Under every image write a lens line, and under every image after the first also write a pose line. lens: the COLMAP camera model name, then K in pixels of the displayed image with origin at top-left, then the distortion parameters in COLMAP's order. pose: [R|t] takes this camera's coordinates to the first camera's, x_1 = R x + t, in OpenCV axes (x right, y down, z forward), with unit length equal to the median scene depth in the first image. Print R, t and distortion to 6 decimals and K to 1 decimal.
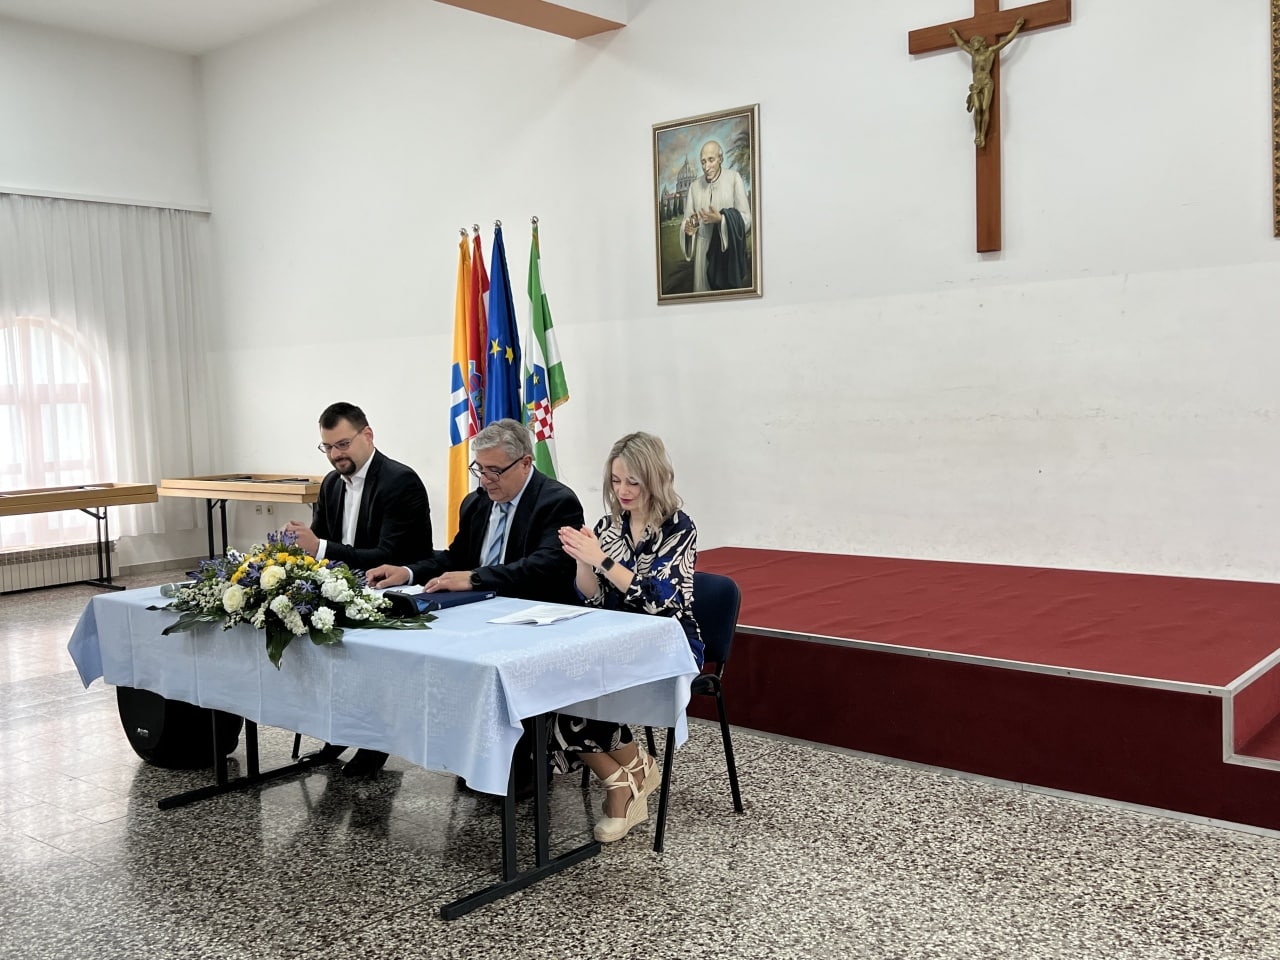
lens RADIAL K [[1234.5, 0, 640.1], [0, 1234.5, 480.5], [0, 0, 1]] dist [0.011482, 0.000000]
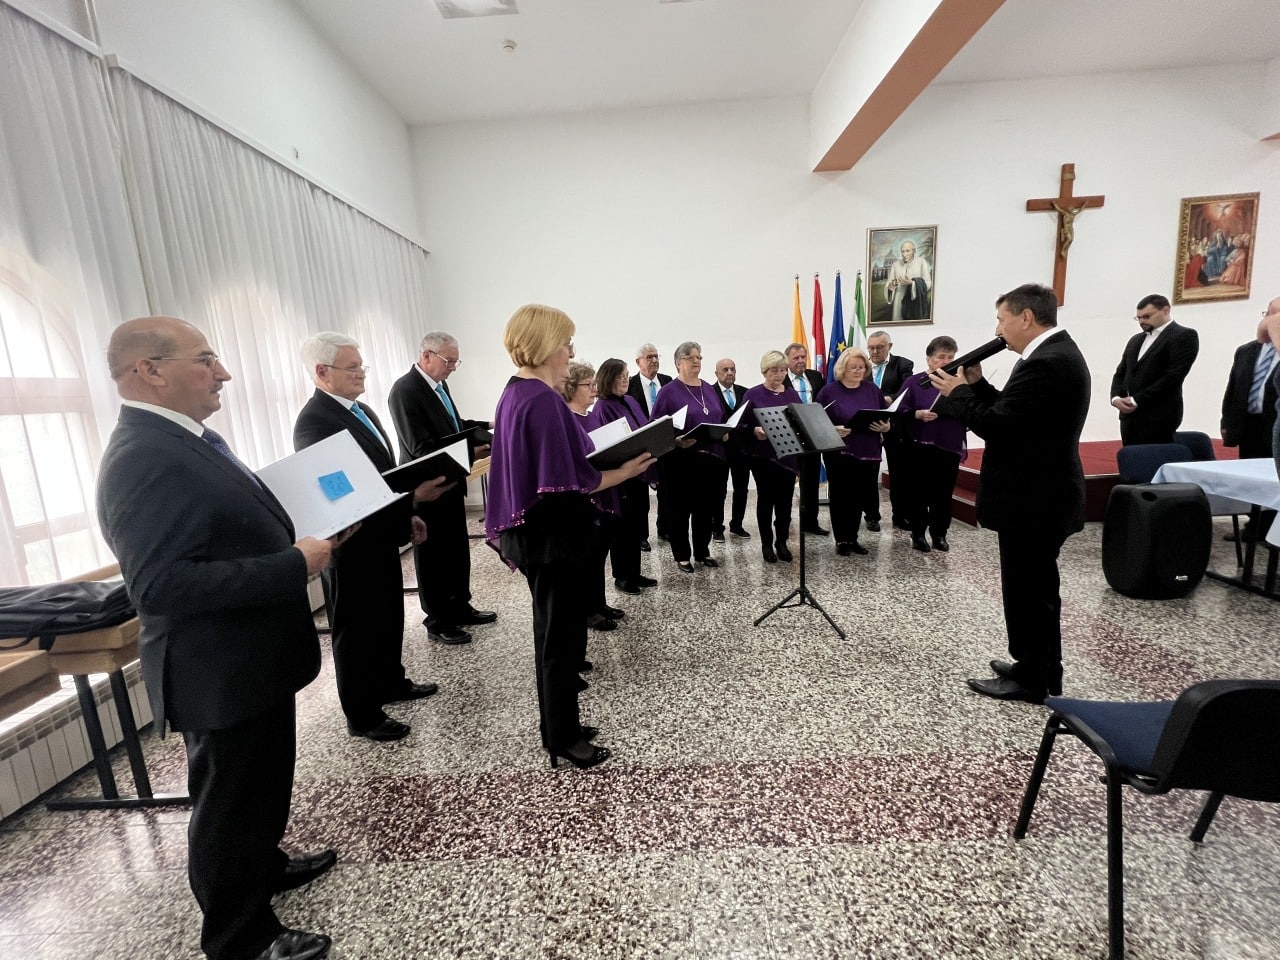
lens RADIAL K [[560.6, 0, 641.8], [0, 560.6, 480.1], [0, 0, 1]] dist [-0.001493, -0.000088]
pose [[0.772441, -0.120431, 0.623563, -0.849752], [0.076609, 0.992355, 0.096758, -0.020140], [-0.630449, -0.026969, 0.775762, 0.567993]]
